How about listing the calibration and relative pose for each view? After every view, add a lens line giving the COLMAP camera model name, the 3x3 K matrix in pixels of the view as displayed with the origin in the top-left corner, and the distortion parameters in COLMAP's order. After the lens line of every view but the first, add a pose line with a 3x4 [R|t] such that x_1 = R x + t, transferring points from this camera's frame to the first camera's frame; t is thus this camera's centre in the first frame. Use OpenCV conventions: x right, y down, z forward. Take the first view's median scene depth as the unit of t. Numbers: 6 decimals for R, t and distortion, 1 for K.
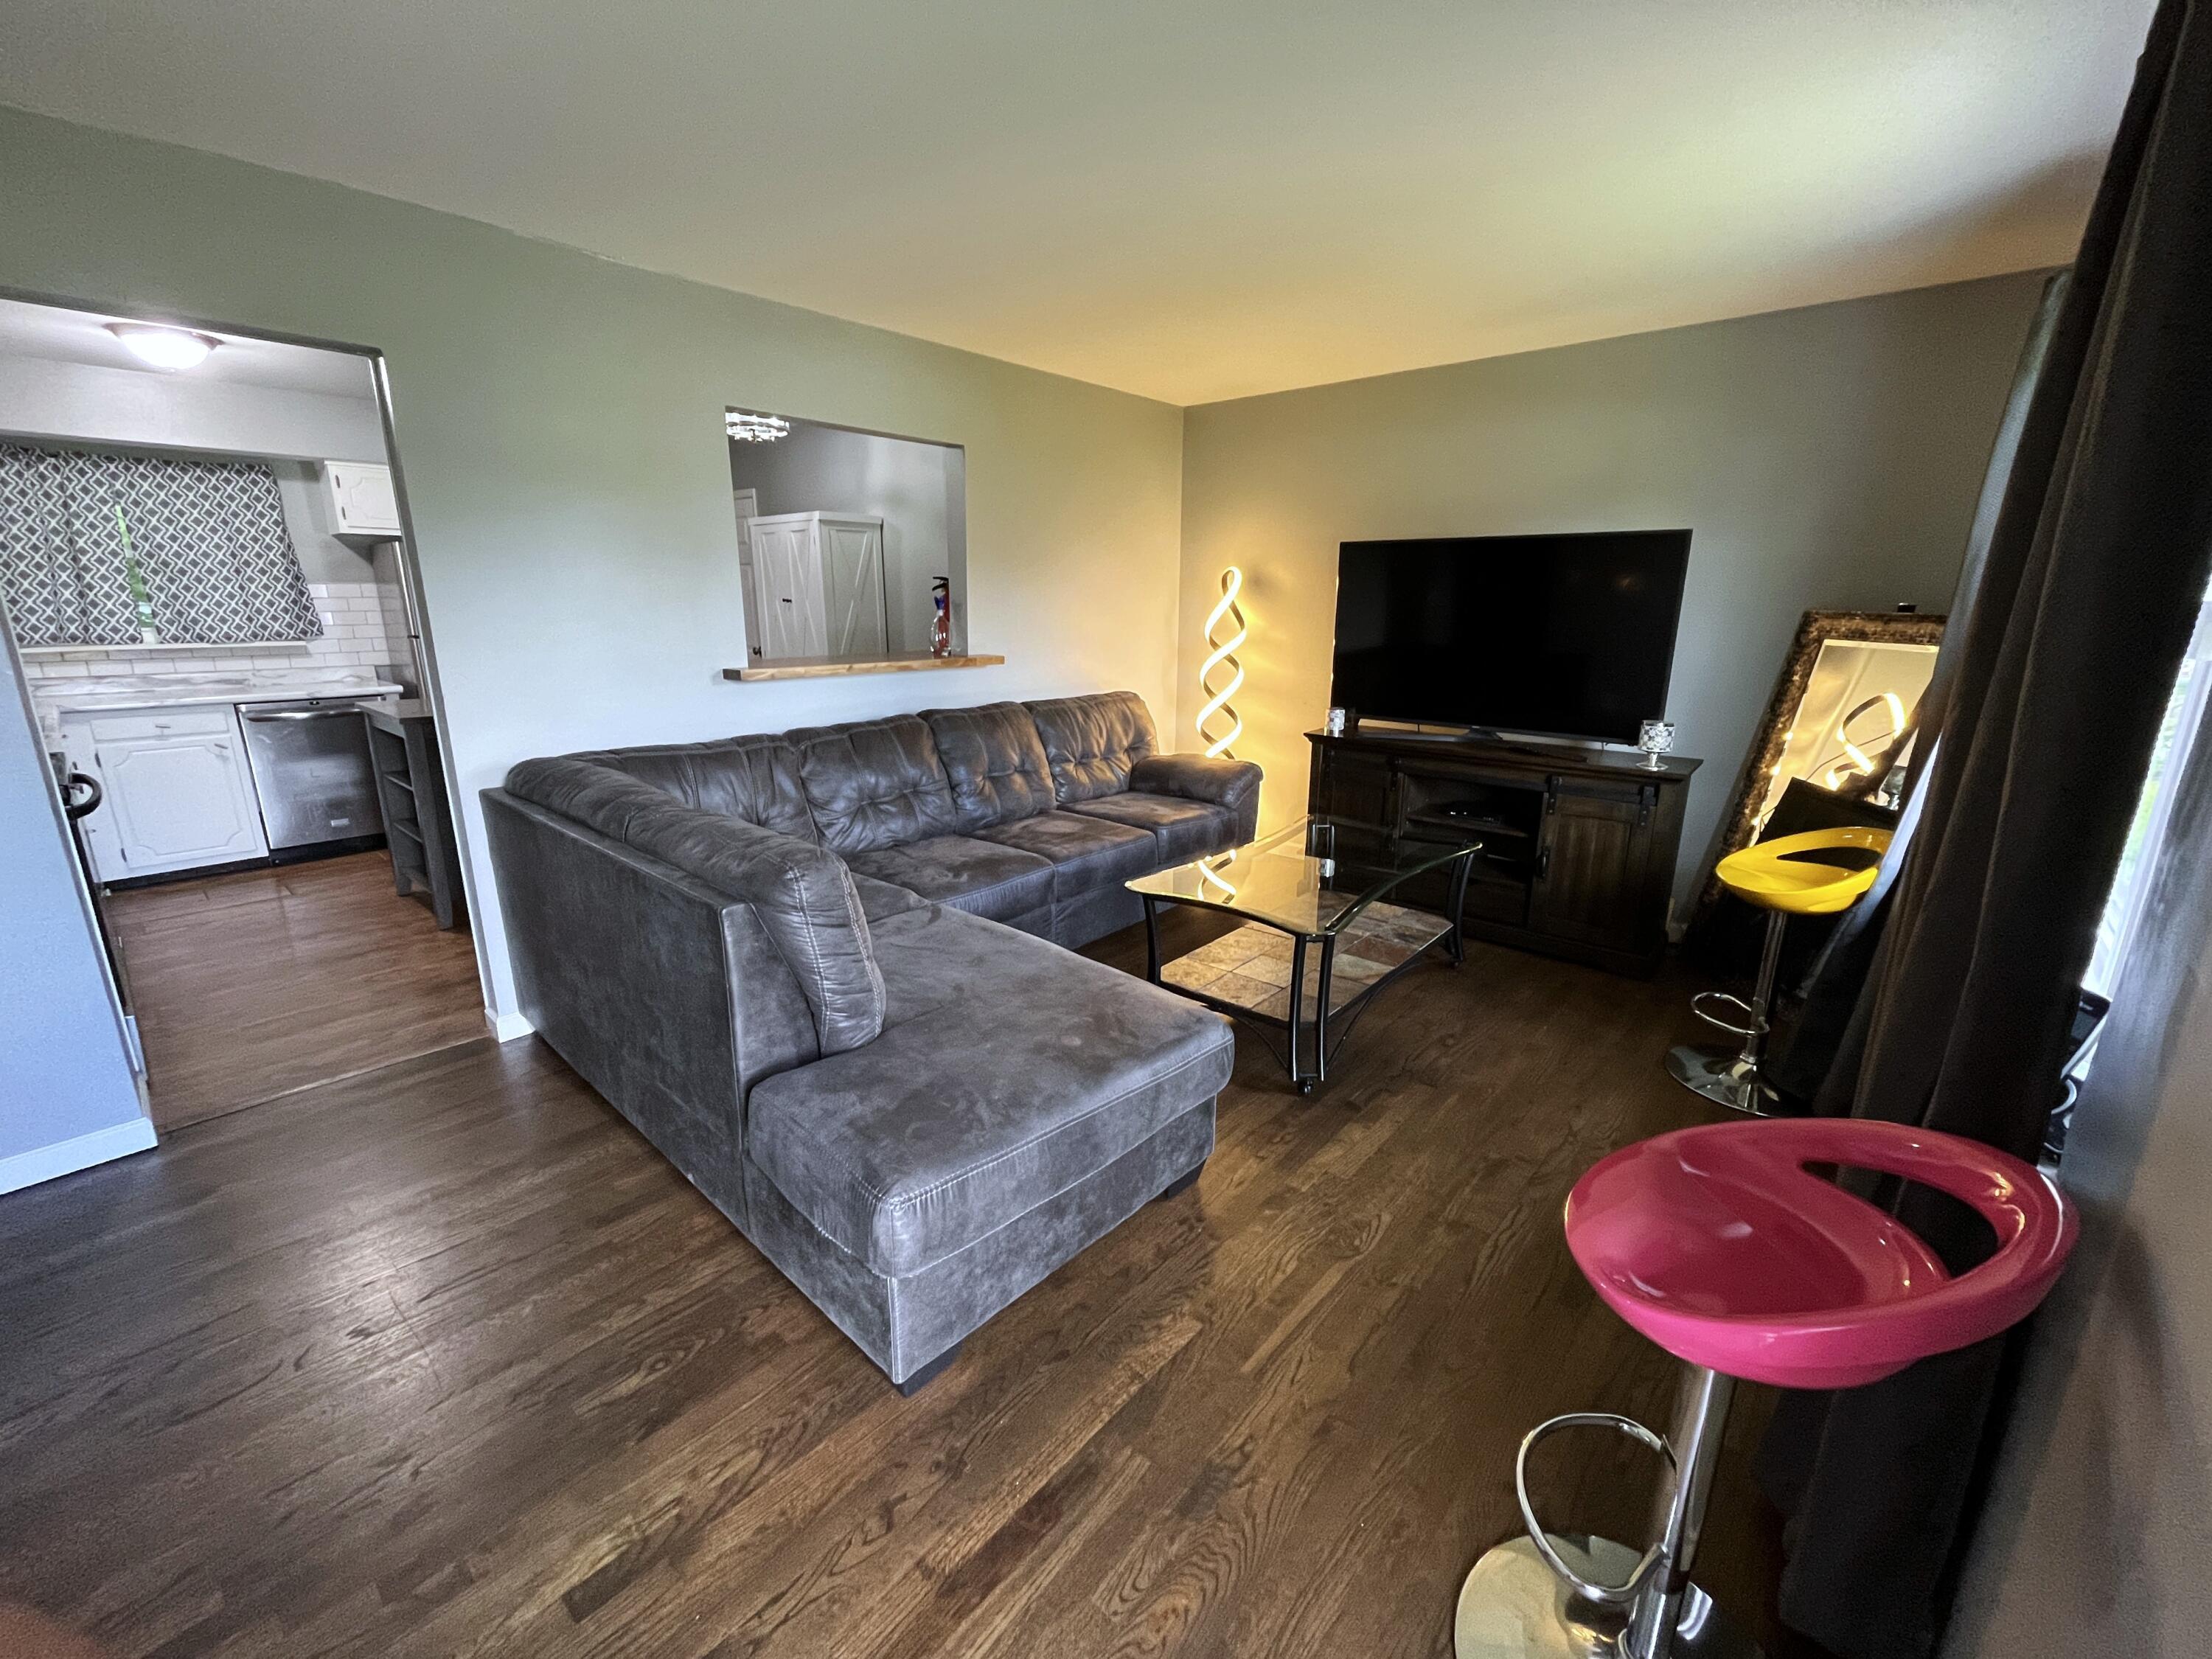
lens RADIAL K [[897.0, 0, 1101.5], [0, 897.0, 827.0], [0, 0, 1]] dist [-0.003303, -0.000348]
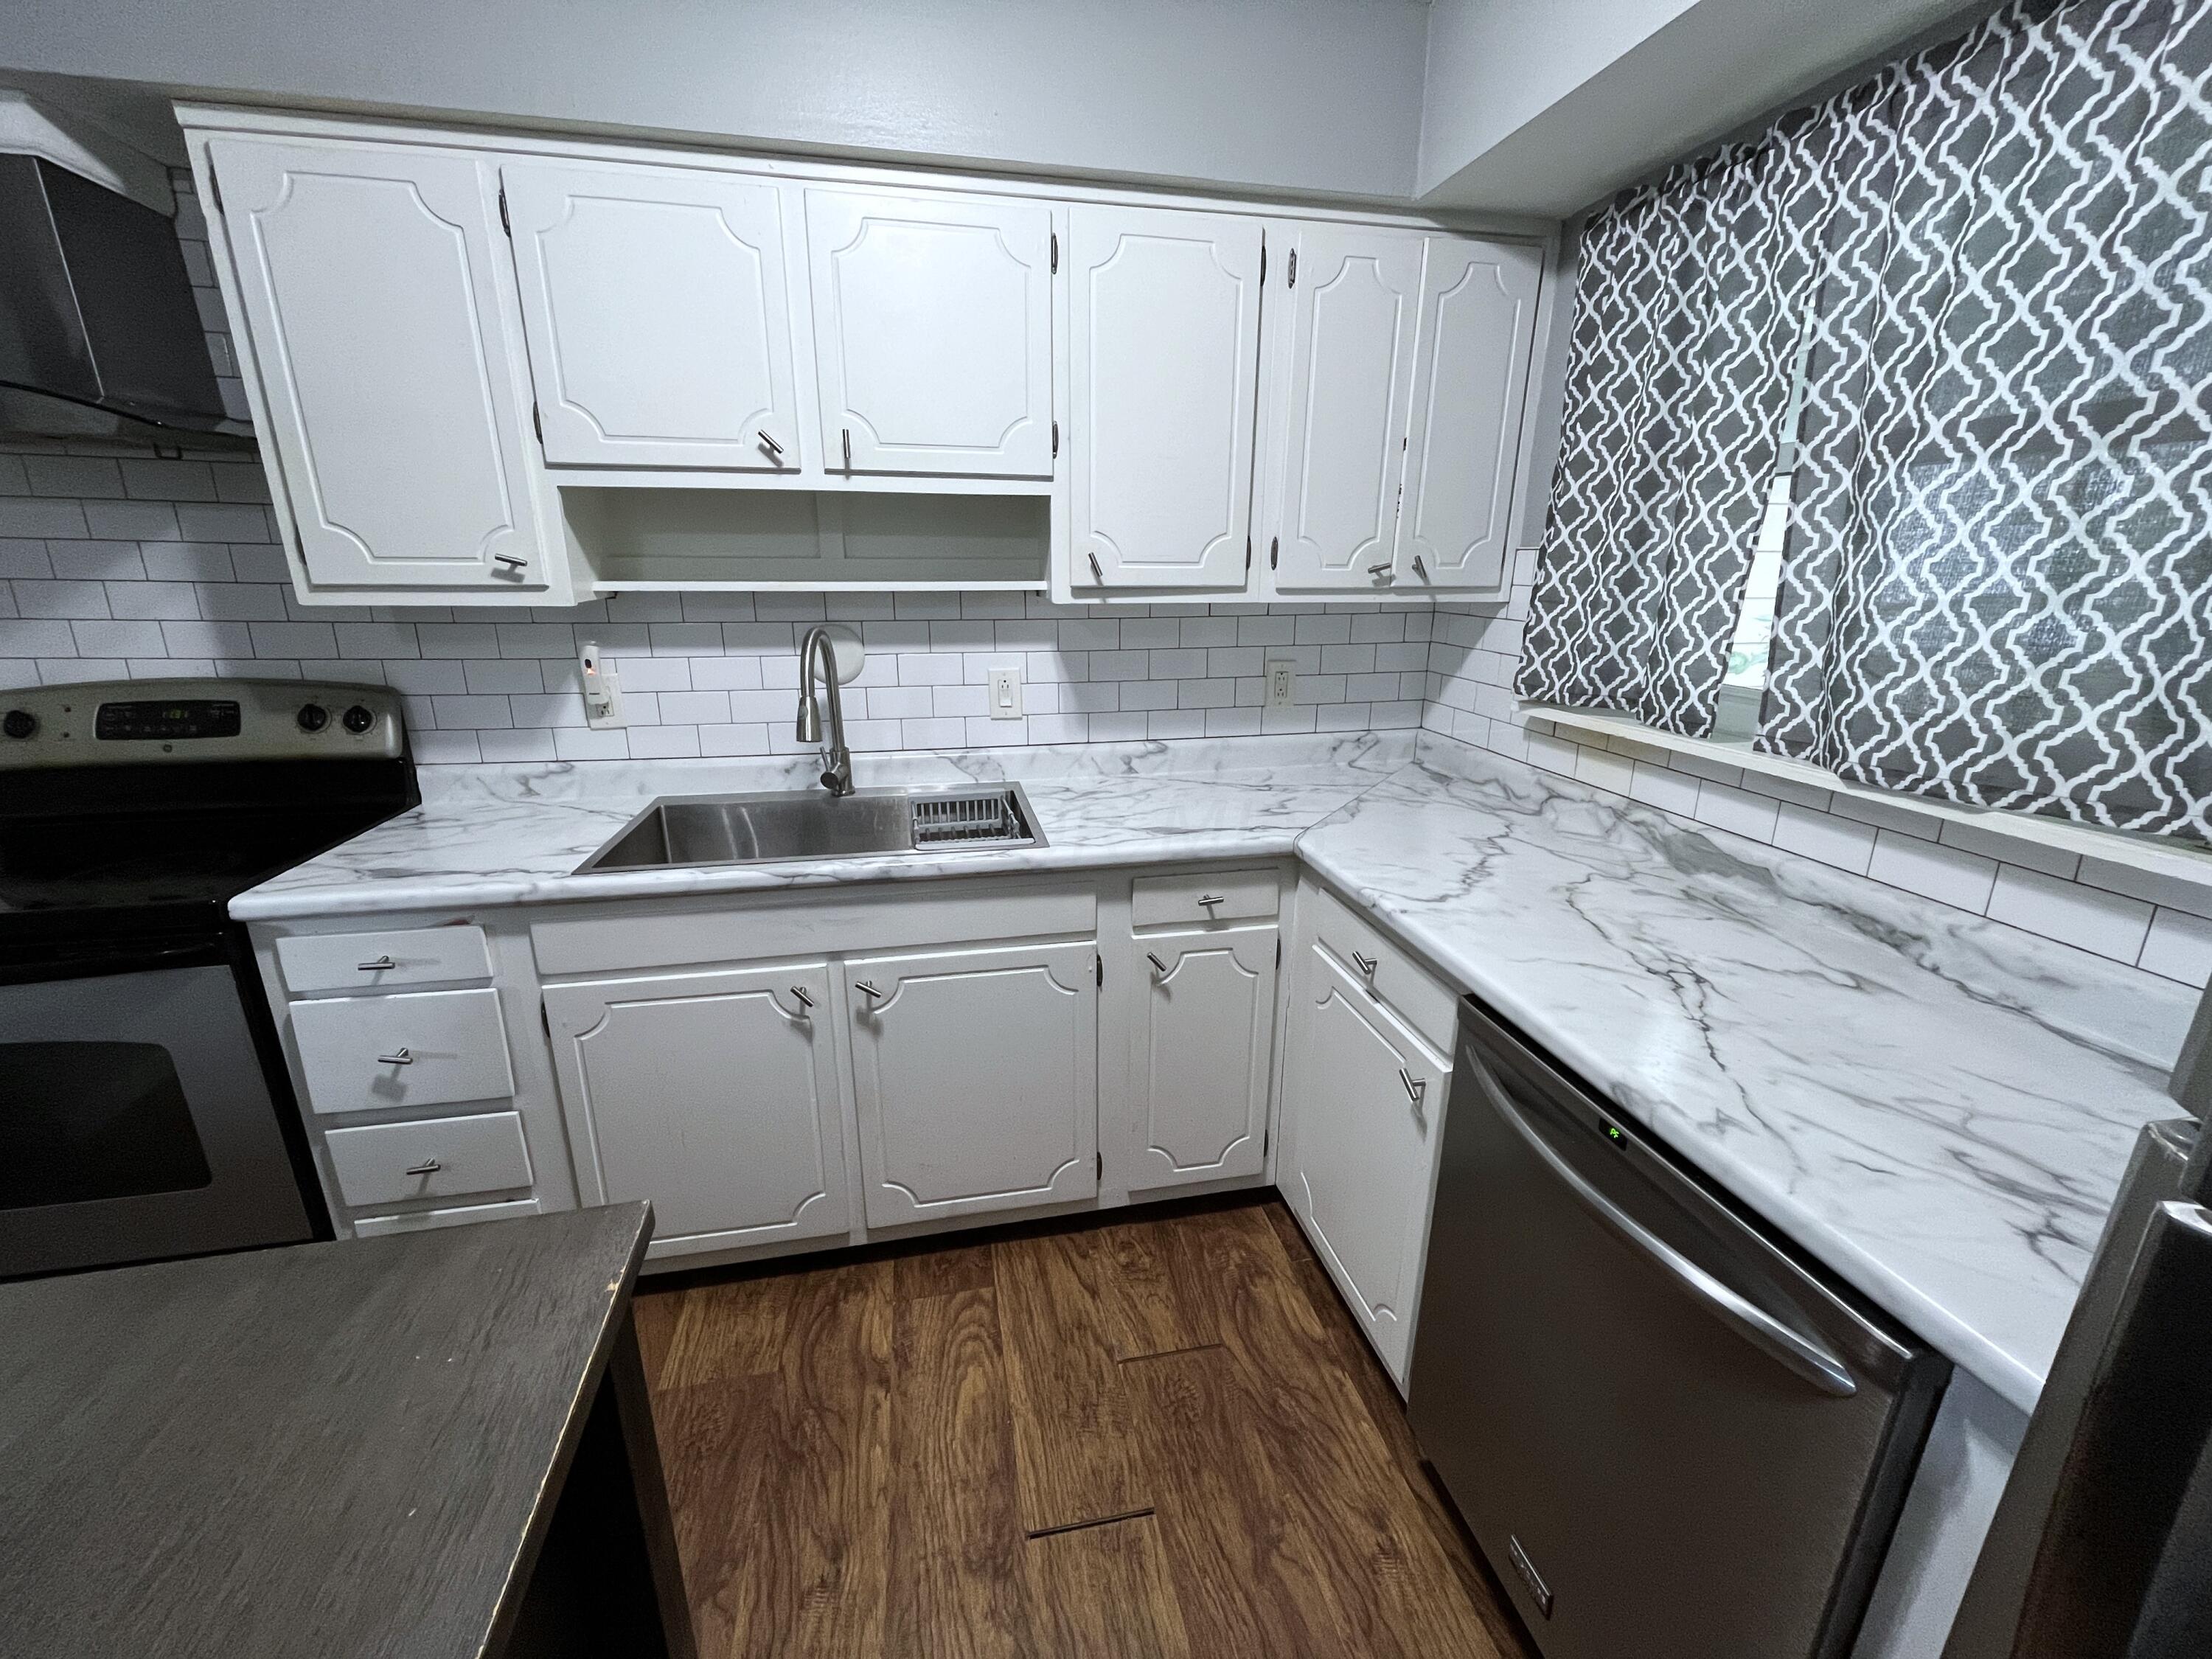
lens RADIAL K [[897.0, 0, 1101.5], [0, 897.0, 827.0], [0, 0, 1]] dist [-0.003303, -0.000348]
pose [[-0.599925, 0.217534, -0.769915, -0.642503], [-0.207262, 0.887216, 0.412178, -0.250053], [0.772743, 0.406850, -0.487177, 0.942057]]
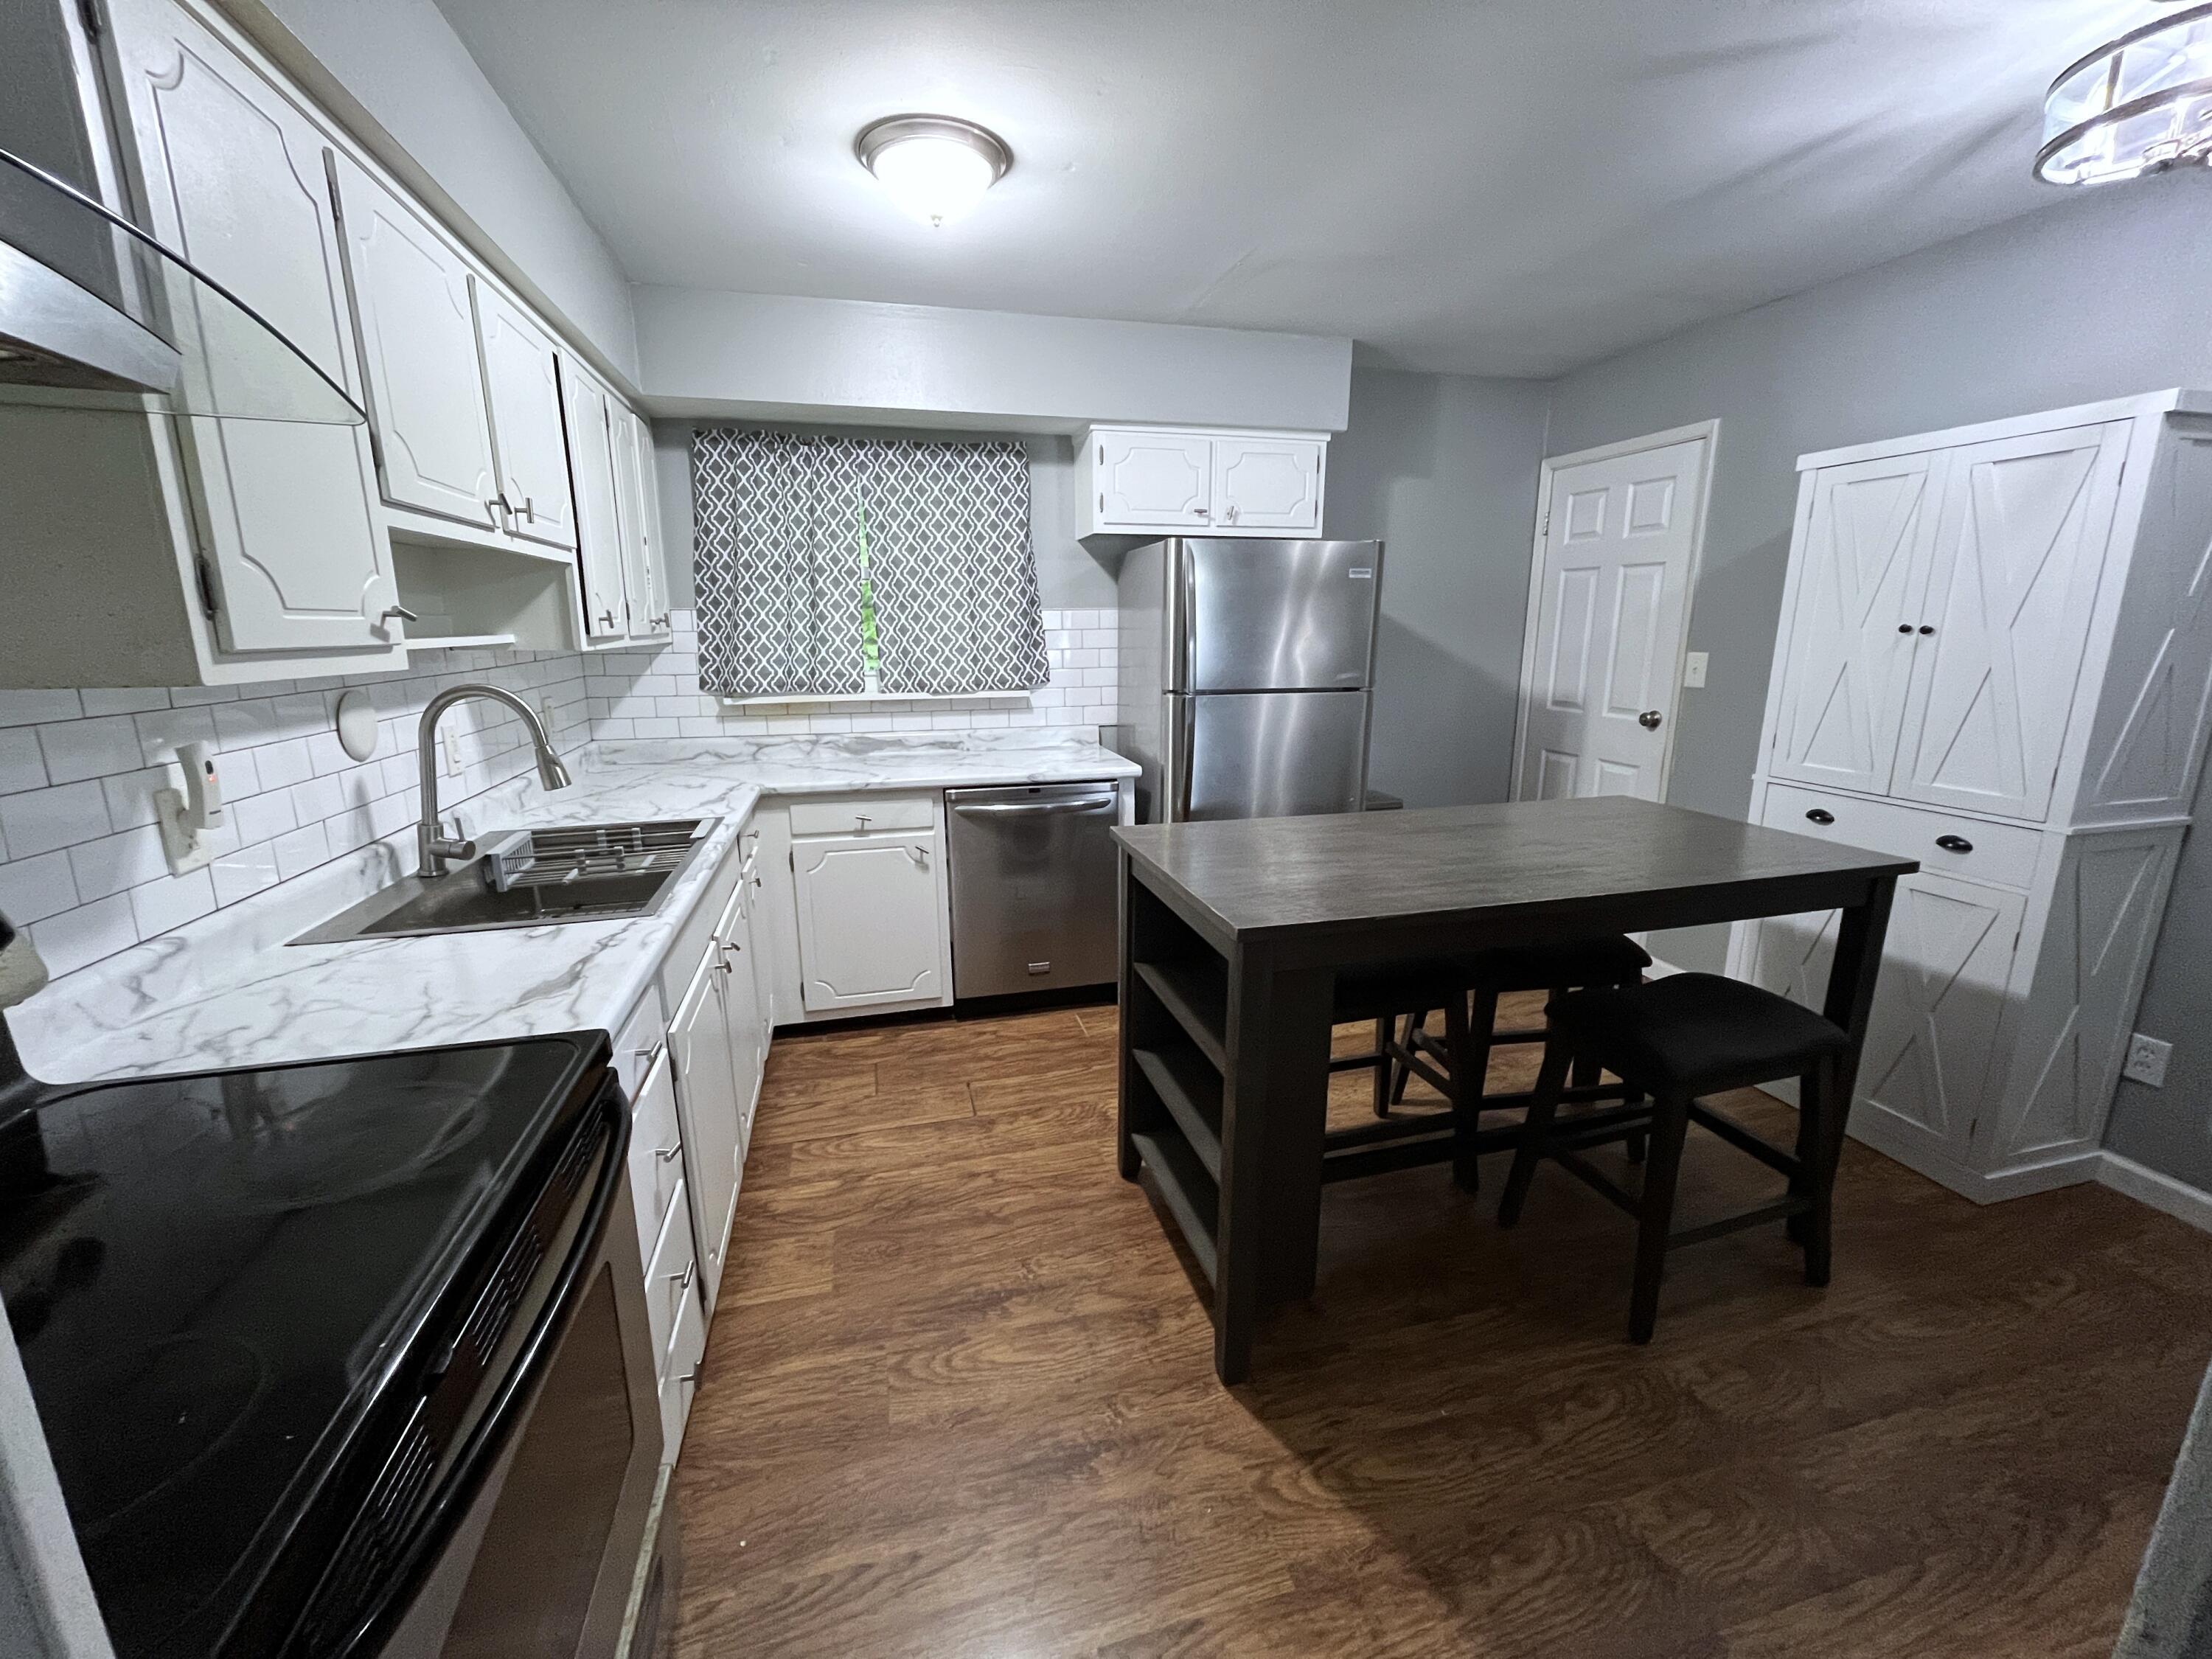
lens RADIAL K [[897.0, 0, 1101.5], [0, 897.0, 827.0], [0, 0, 1]] dist [-0.003303, -0.000348]
pose [[0.829273, 0.113604, -0.547175, -0.459027], [-0.127807, 0.991724, 0.012202, -0.121177], [0.544032, 0.059813, 0.836930, 0.460011]]
